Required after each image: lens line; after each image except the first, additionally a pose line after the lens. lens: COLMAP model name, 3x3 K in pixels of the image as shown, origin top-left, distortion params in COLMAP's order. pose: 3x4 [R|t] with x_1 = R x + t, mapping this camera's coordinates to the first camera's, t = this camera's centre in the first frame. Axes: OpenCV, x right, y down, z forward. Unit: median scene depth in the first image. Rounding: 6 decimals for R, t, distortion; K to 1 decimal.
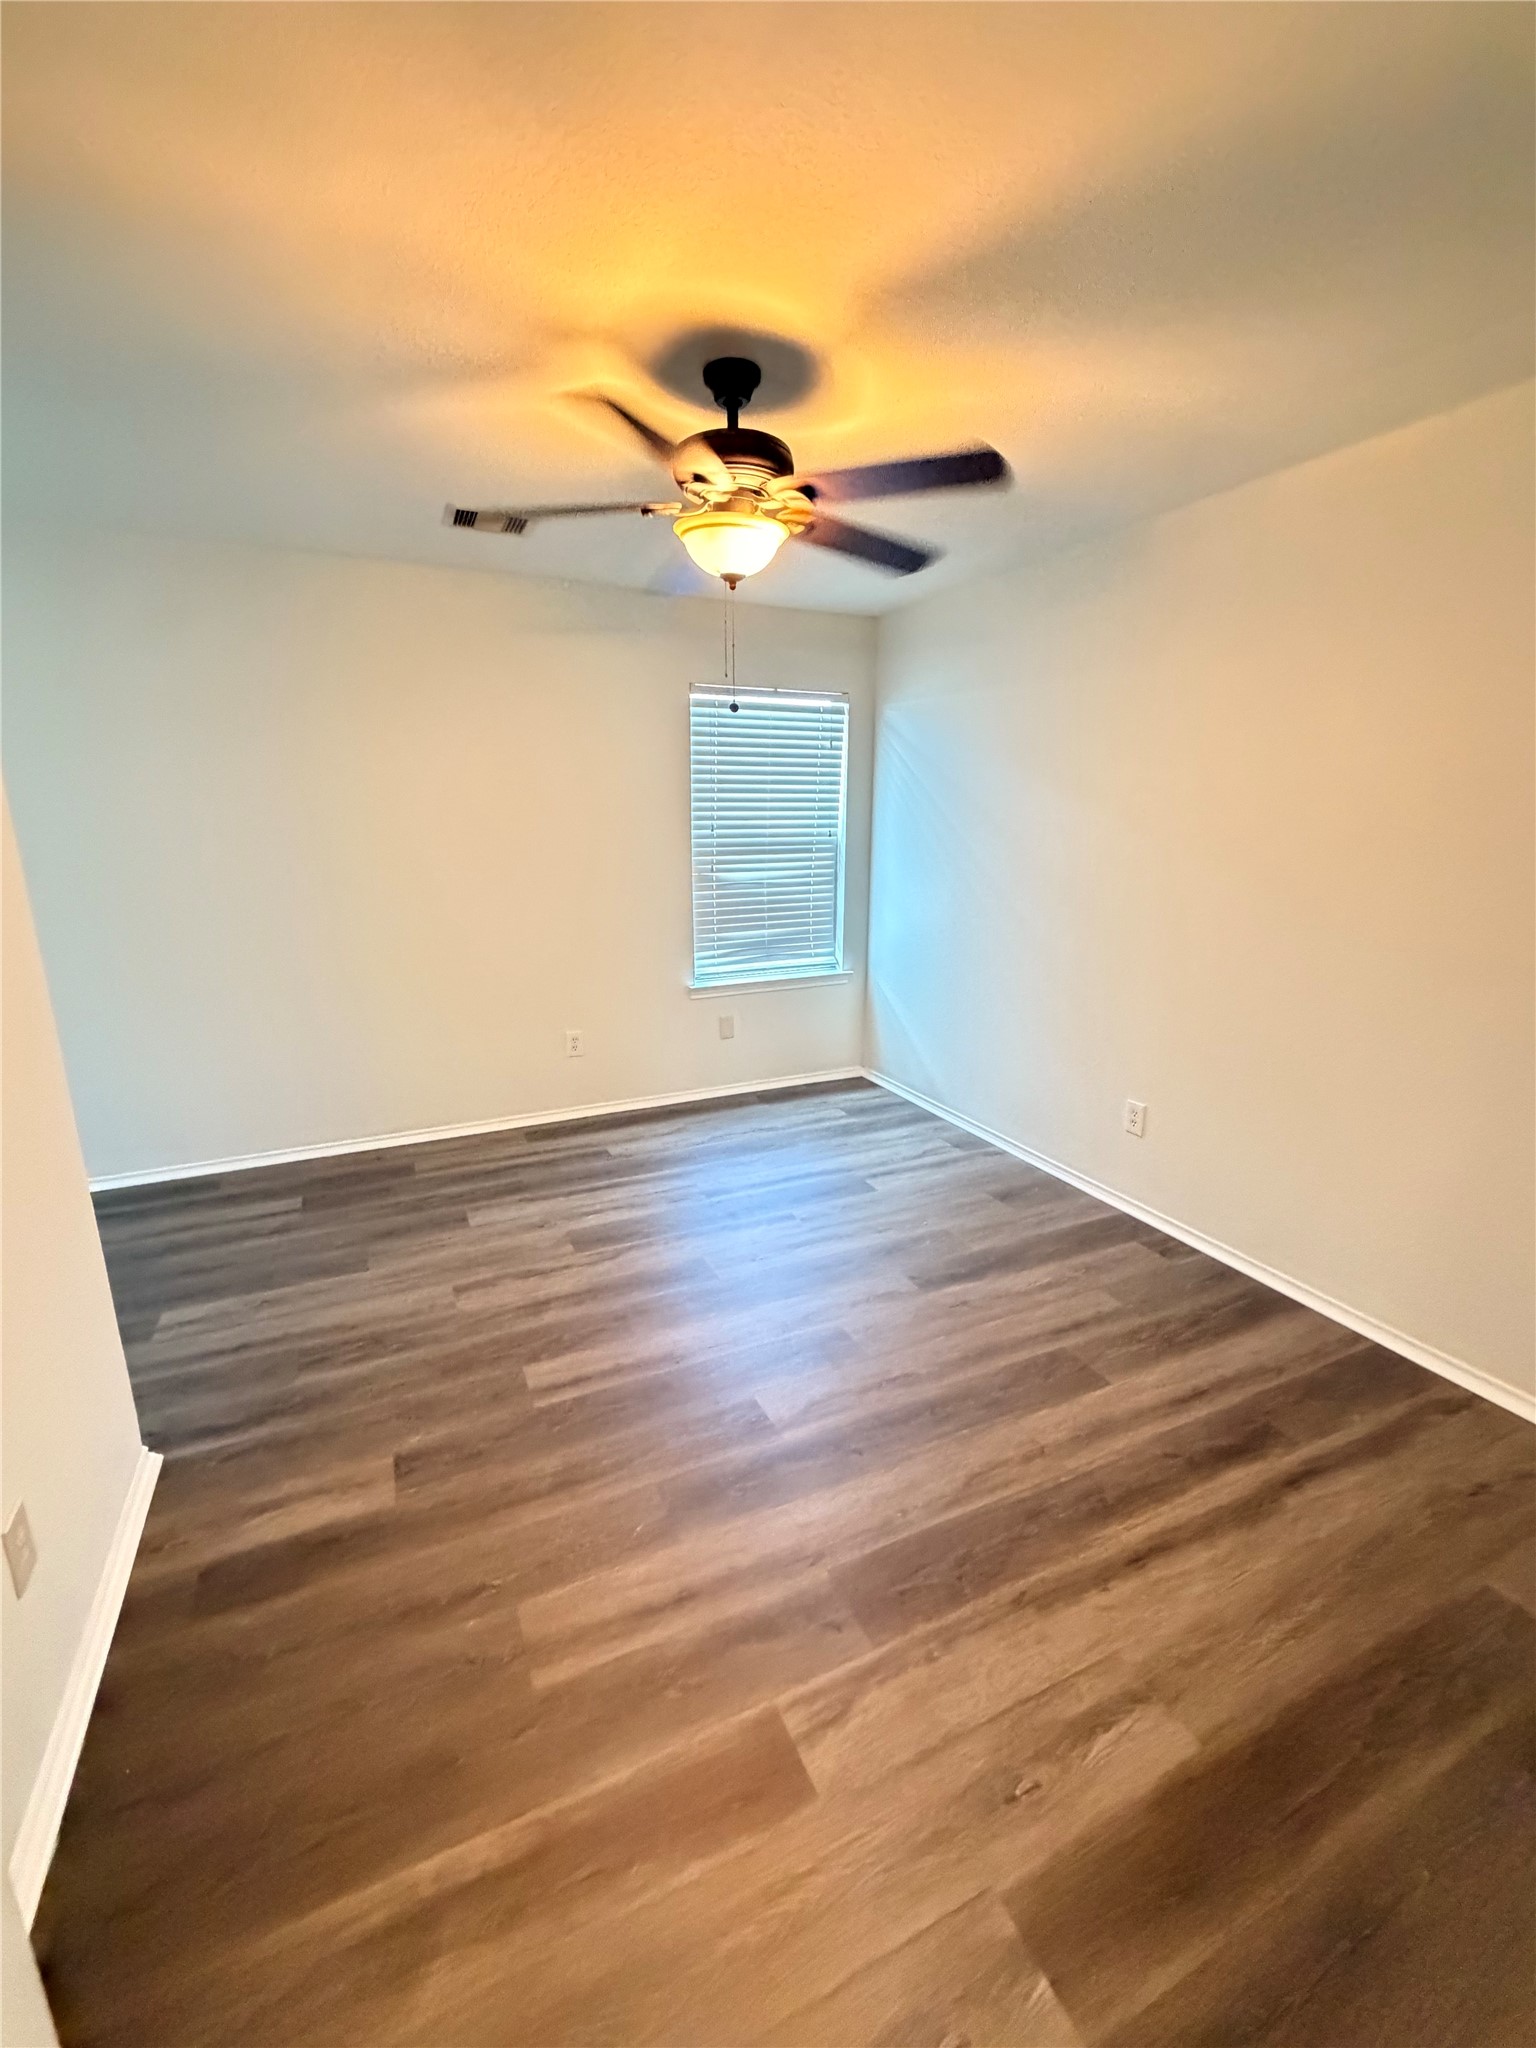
lens RADIAL K [[839.7, 0, 760.3], [0, 839.7, 1012.8], [0, 0, 1]] dist [-0.002101, -0.000352]
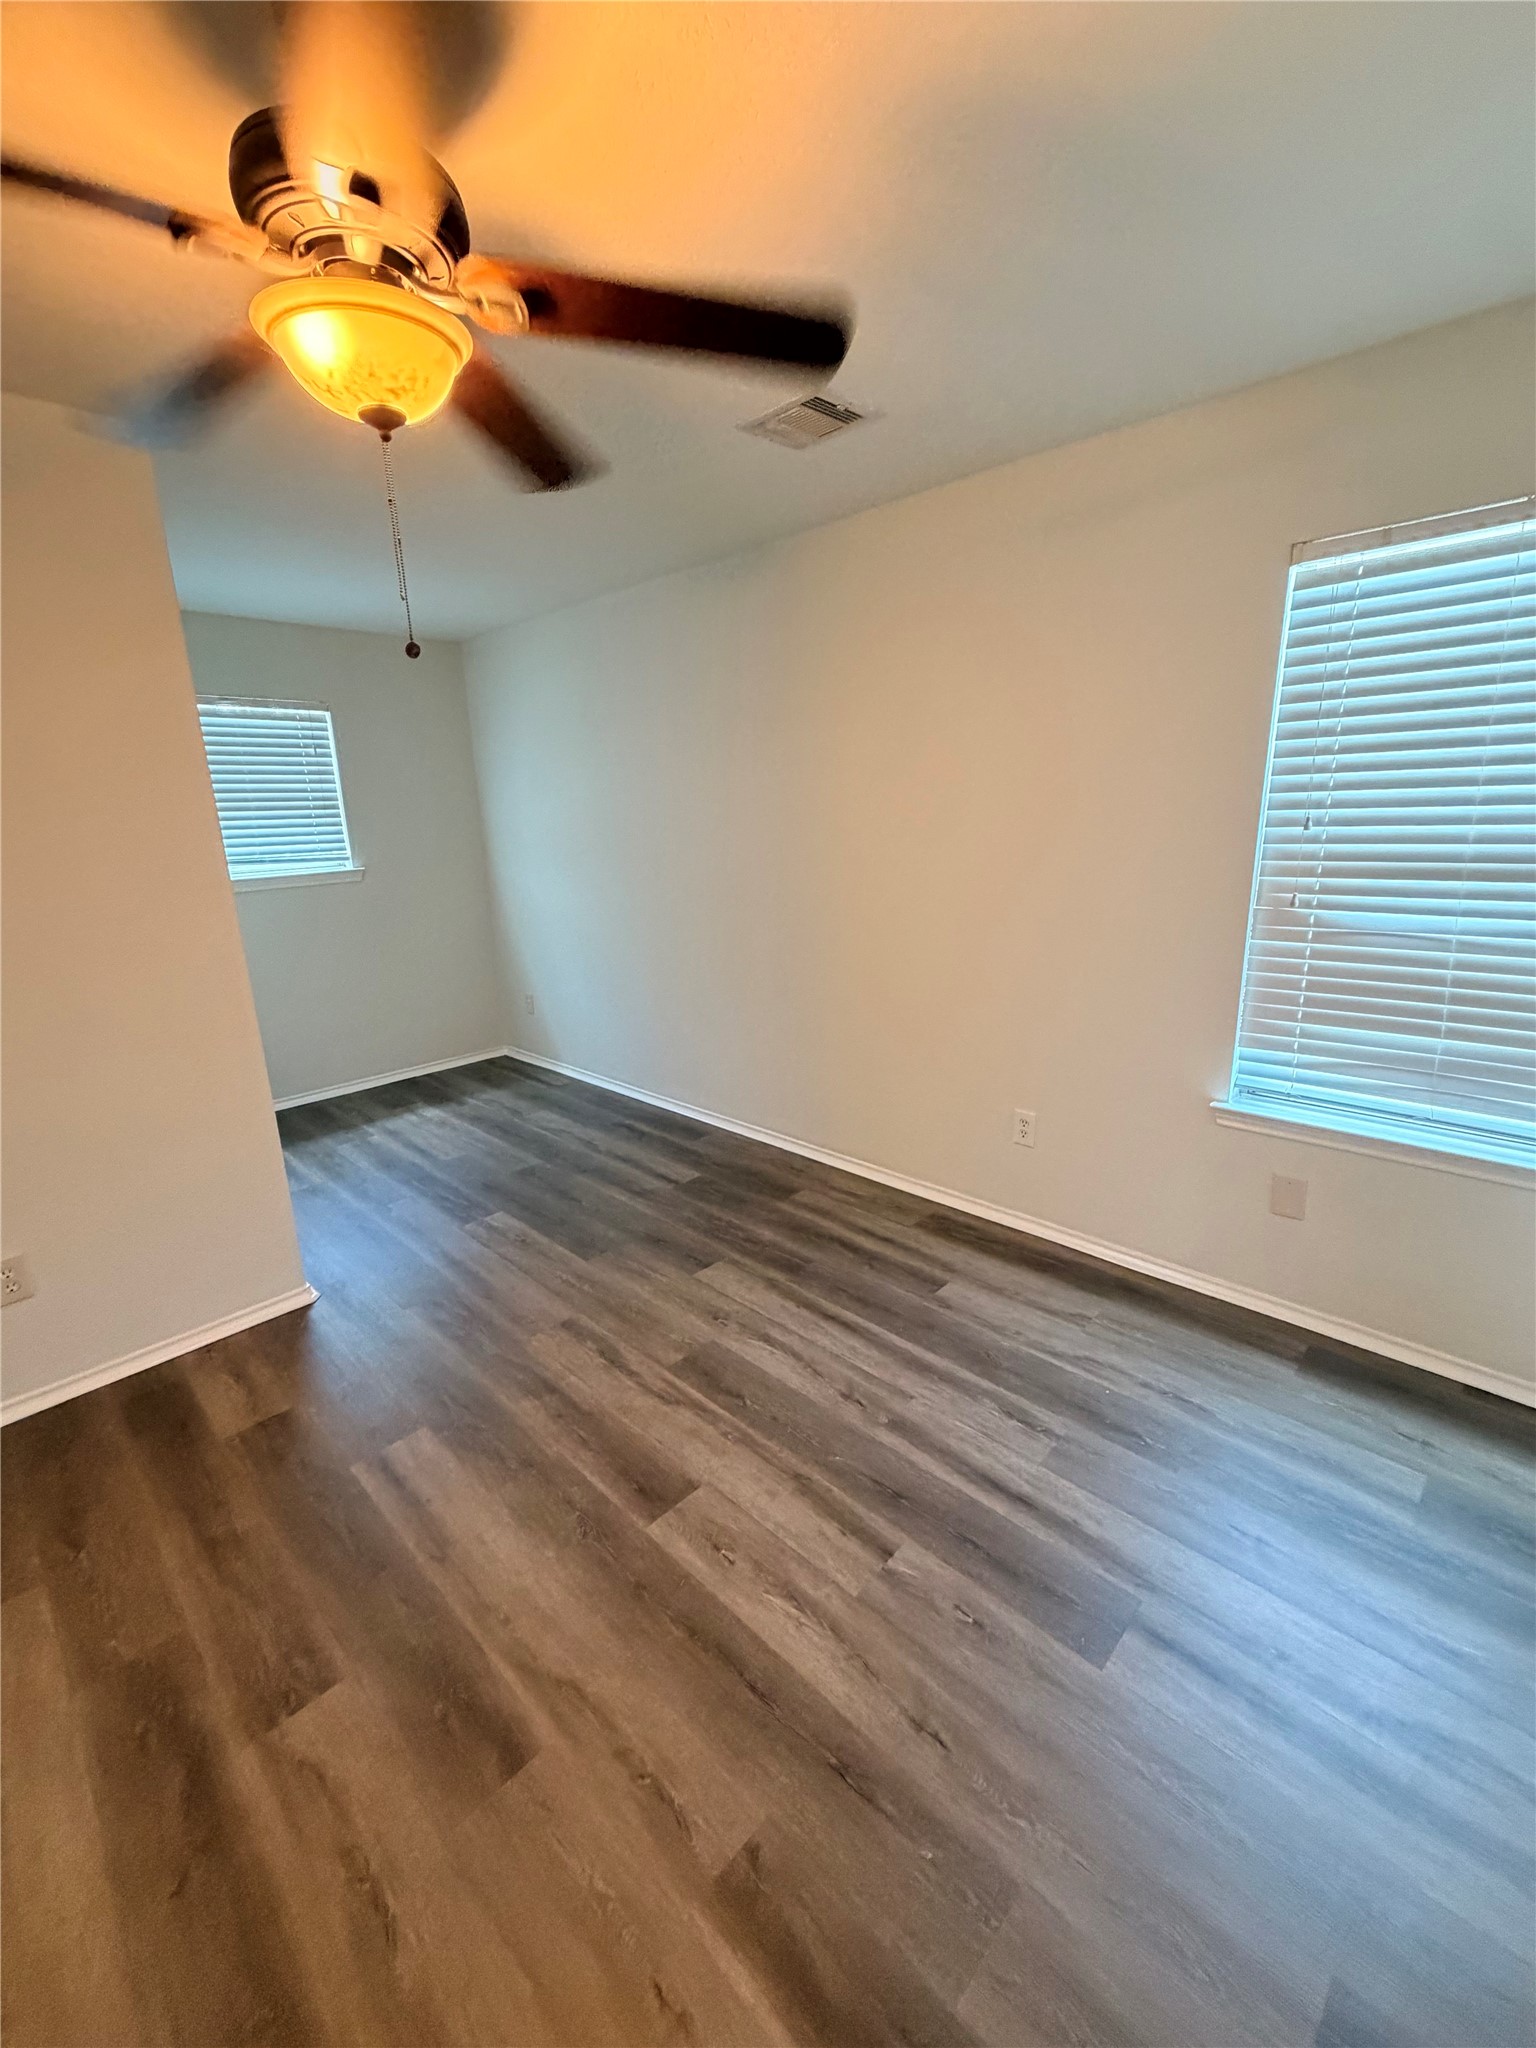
lens RADIAL K [[839.7, 0, 765.0], [0, 839.7, 1023.2], [0, 0, 1]] dist [-0.002101, -0.000352]
pose [[0.364544, 0.223367, -0.903999, 0.392612], [-0.187810, 0.968490, 0.163567, -0.151775], [0.912050, 0.110153, 0.395008, 0.625469]]
